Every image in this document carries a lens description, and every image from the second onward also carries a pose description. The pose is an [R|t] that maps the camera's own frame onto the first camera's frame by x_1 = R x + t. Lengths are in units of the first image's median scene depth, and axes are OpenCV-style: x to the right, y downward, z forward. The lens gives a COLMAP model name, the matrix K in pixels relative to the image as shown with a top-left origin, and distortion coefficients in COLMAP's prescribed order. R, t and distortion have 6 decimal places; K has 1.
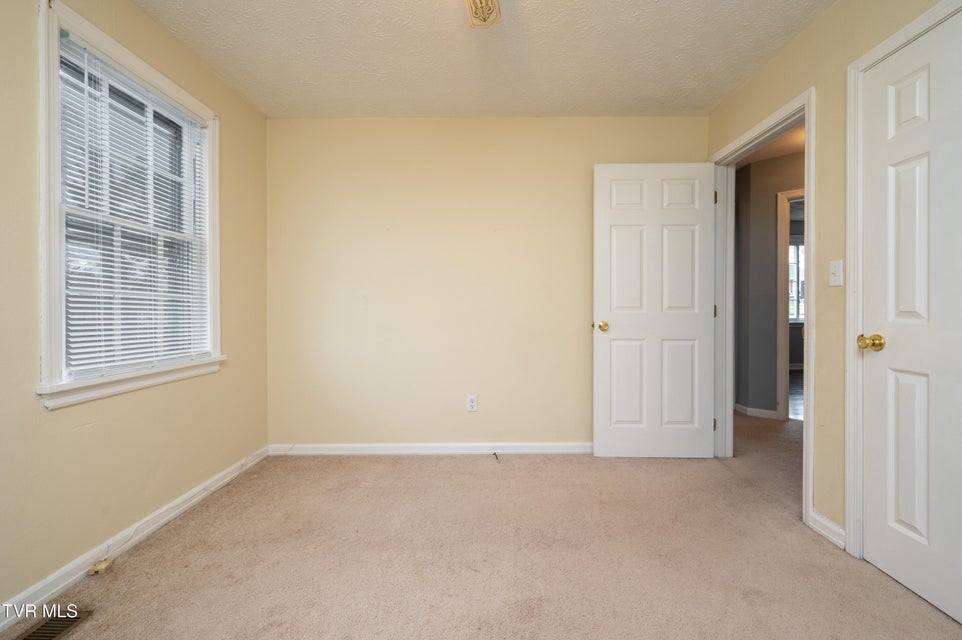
lens RADIAL K [[422.2, 0, 512.6], [0, 422.2, 313.5], [0, 0, 1]] dist [-0.000830, 0.000076]
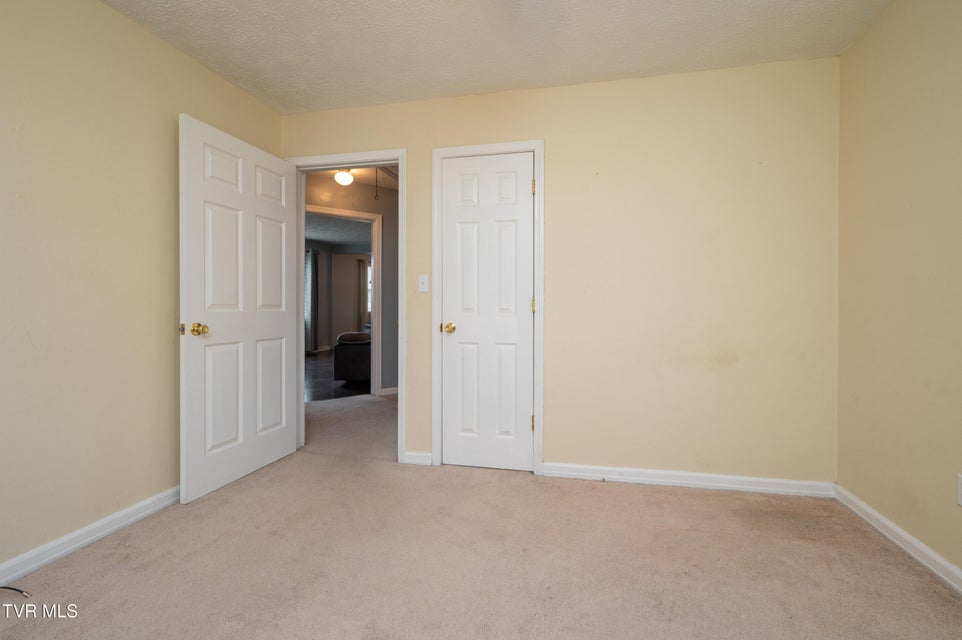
lens RADIAL K [[425.7, 0, 480.9], [0, 425.7, 315.7], [0, 0, 1]] dist [-0.001602, 0.000092]
pose [[0.191034, -0.013320, 0.981493, -0.460833], [0.010067, 0.999882, 0.011610, 0.002577], [-0.981532, 0.007663, 0.191145, 0.353697]]
